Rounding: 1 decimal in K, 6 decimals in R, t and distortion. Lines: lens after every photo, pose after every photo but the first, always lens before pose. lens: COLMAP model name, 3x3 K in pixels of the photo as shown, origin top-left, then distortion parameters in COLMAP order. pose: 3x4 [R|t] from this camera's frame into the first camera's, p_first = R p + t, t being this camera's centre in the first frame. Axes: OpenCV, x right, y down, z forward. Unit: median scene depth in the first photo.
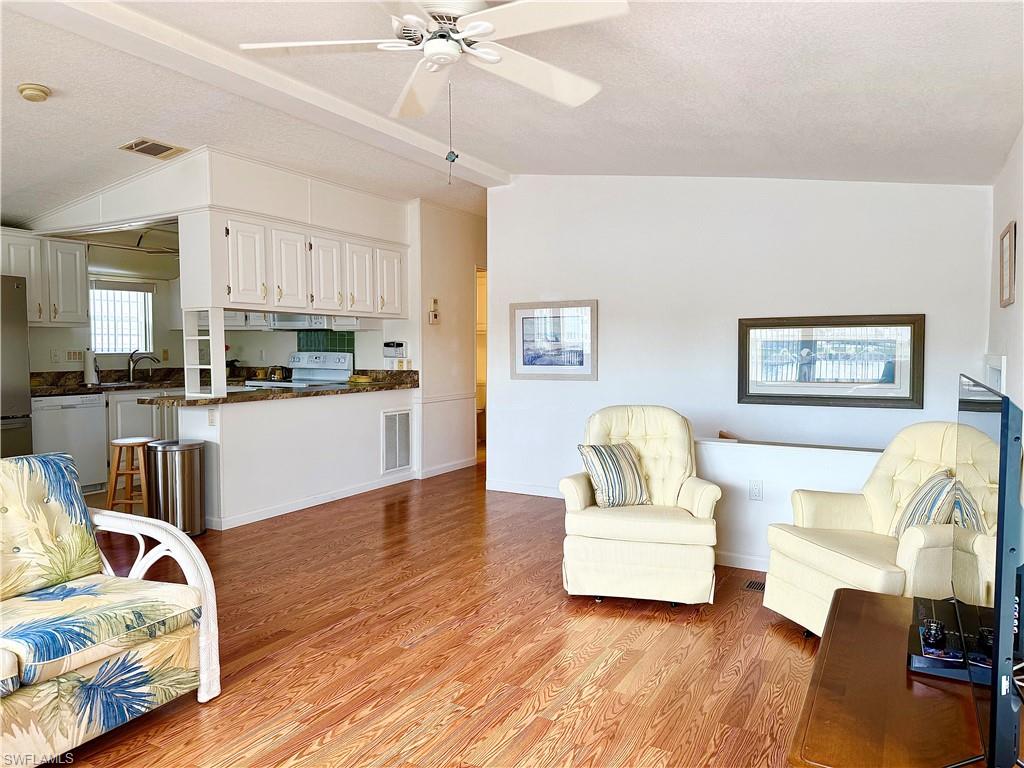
lens RADIAL K [[698.4, 0, 510.8], [0, 698.4, 386.3], [0, 0, 1]] dist [0.066870, -0.074880]
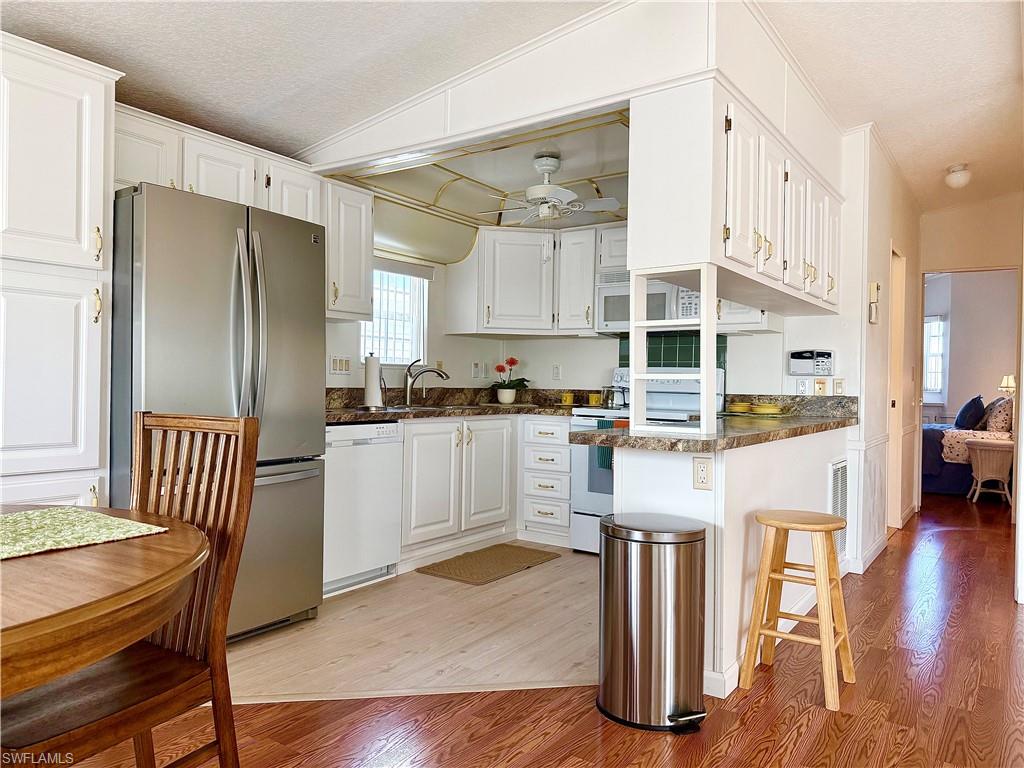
lens RADIAL K [[714.3, 0, 519.0], [0, 714.3, 384.8], [0, 0, 1]] dist [0.047587, -0.065089]
pose [[0.995070, 0.016844, -0.097736, -0.431705], [-0.022038, 0.998388, -0.052311, 0.008076], [0.096697, 0.054207, 0.993837, 0.390747]]
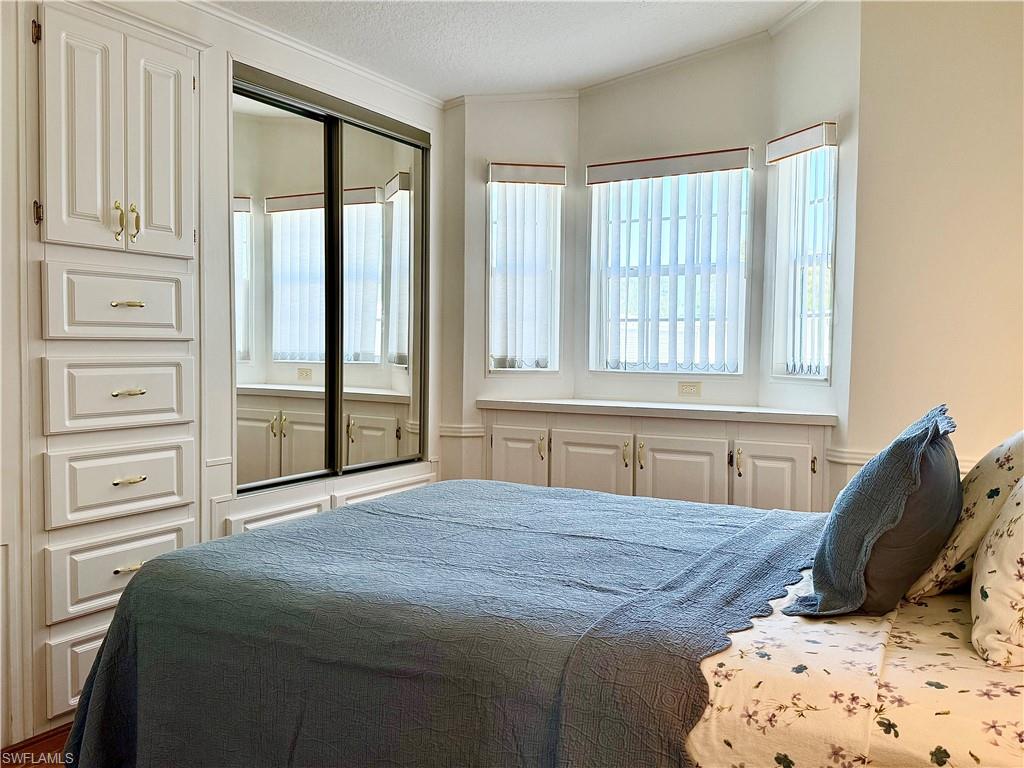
lens RADIAL K [[842.2, 0, 512.0], [0, 842.2, 384.0], [0, 0, 1]] dist [-0.002673, -0.001704]
pose [[0.999667, 0.006609, -0.024955, 0.181693], [-0.007011, 0.999847, -0.016056, -0.072007], [0.024845, 0.016226, 0.999560, 1.570652]]
